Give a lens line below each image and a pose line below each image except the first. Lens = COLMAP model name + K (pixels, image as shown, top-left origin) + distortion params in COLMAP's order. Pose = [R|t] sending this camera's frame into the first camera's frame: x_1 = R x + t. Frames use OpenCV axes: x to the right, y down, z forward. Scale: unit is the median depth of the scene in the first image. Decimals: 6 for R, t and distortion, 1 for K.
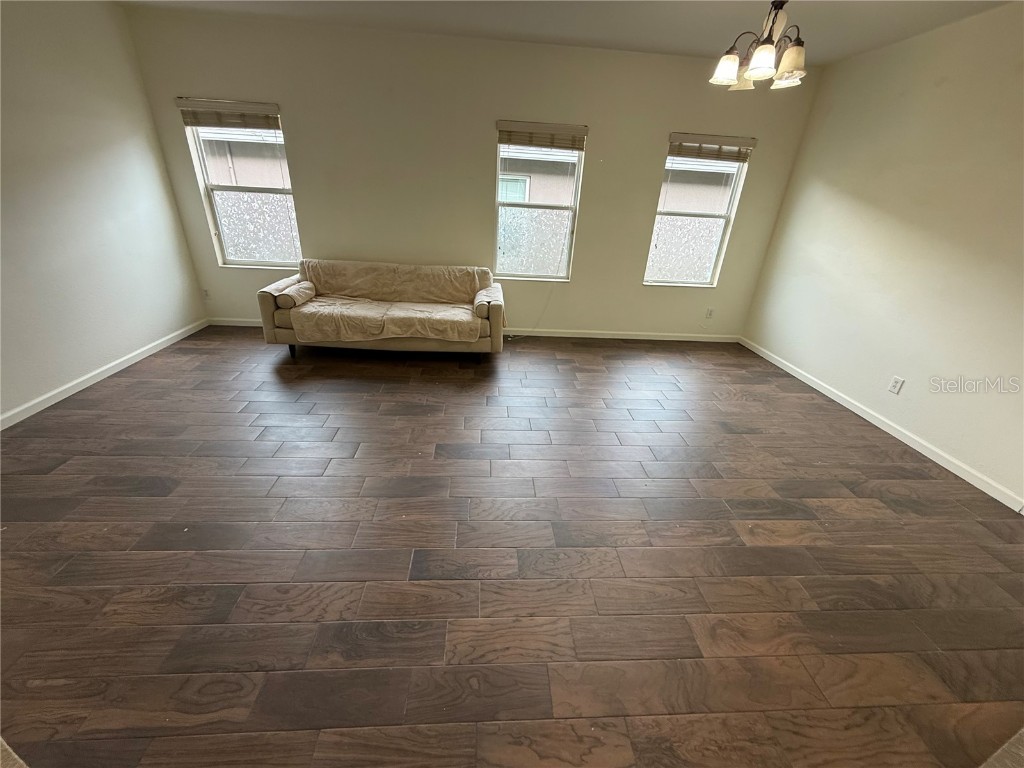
lens RADIAL K [[408.1, 0, 510.1], [0, 408.1, 384.2], [0, 0, 1]] dist [0.000625, -0.000299]
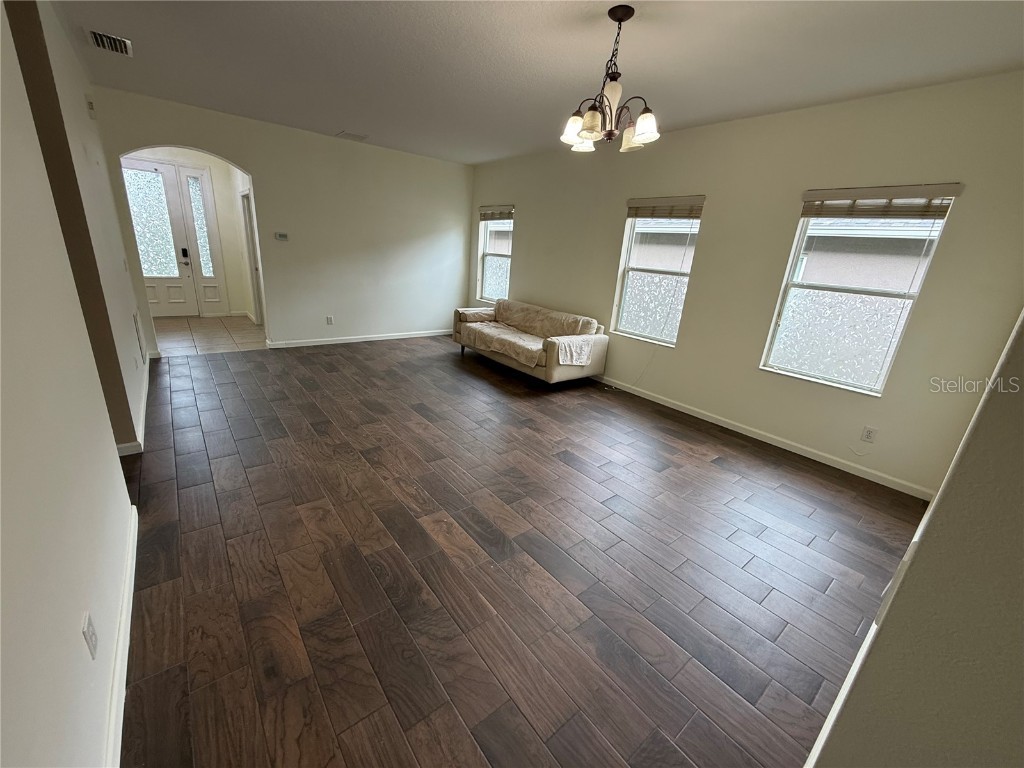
lens RADIAL K [[407.9, 0, 512.0], [0, 407.9, 384.0], [0, 0, 1]] dist [0.002990, -0.000069]
pose [[0.584424, 0.245646, -0.773374, 0.775927], [-0.387351, 0.921932, 0.000118, -0.031029], [0.713027, 0.299498, 0.633950, 0.174128]]
